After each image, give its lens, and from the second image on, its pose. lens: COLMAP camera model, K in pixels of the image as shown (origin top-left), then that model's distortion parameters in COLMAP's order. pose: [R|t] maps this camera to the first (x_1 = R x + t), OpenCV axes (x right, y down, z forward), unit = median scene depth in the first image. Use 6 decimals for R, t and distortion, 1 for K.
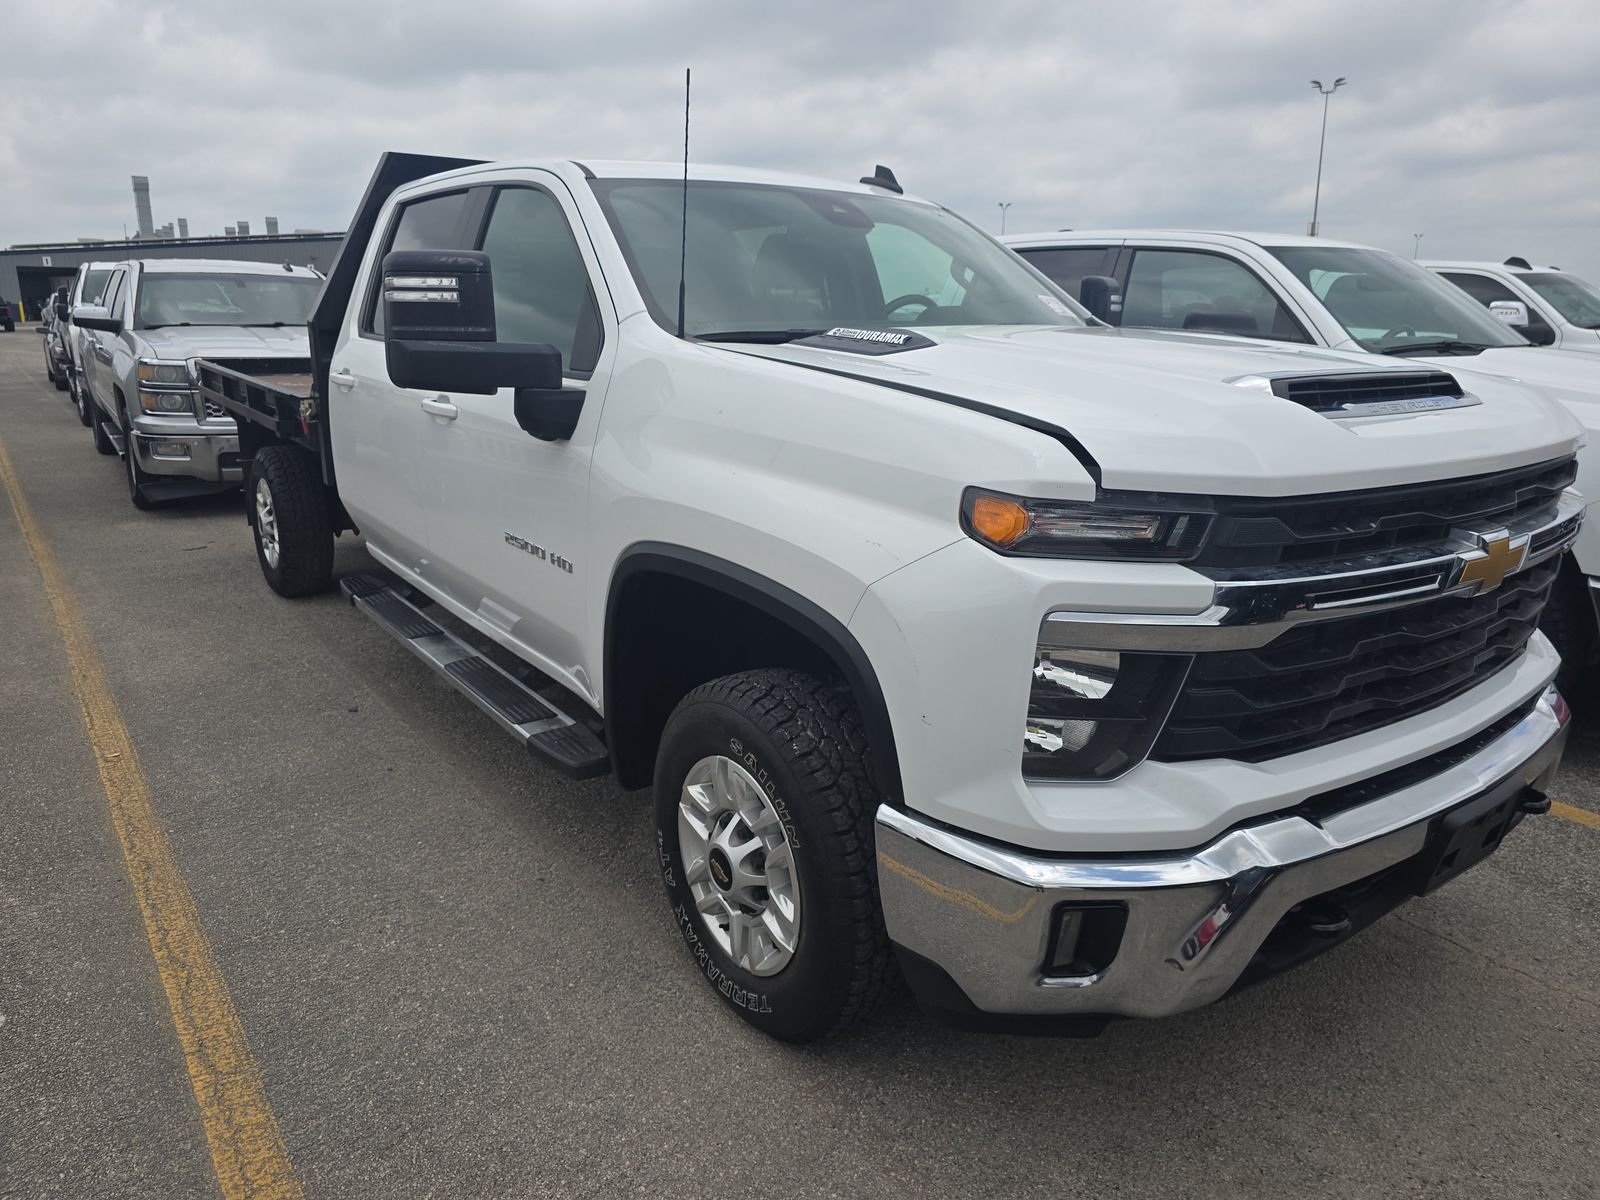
lens RADIAL K [[1067.2, 0, 798.8], [0, 1067.2, 600.3], [0, 0, 1]] dist [0.049405, -0.048257]
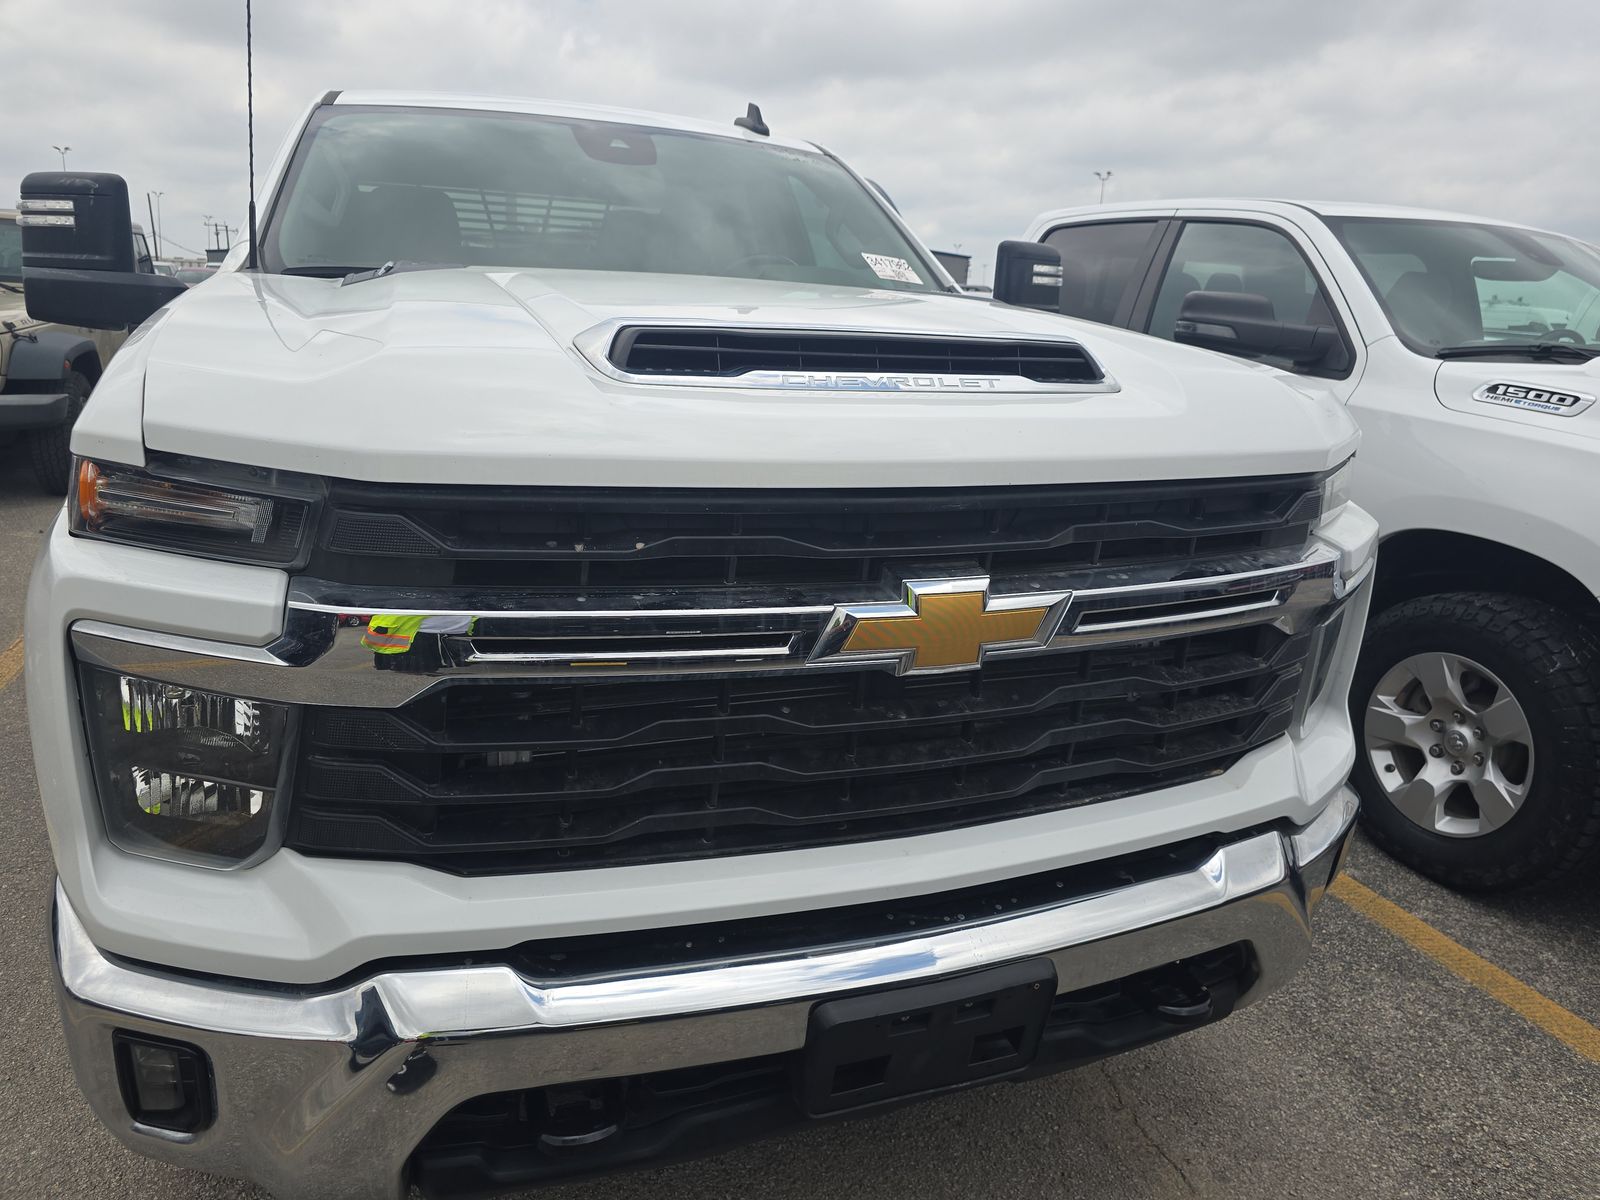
lens RADIAL K [[1067.2, 0, 798.9], [0, 1067.2, 597.0], [0, 0, 1]] dist [0.049405, -0.048257]
pose [[0.960136, 0.104753, -0.259165, 0.550738], [-0.105702, 0.994344, 0.010310, -0.038201], [0.258779, 0.017495, 0.965778, 0.275348]]
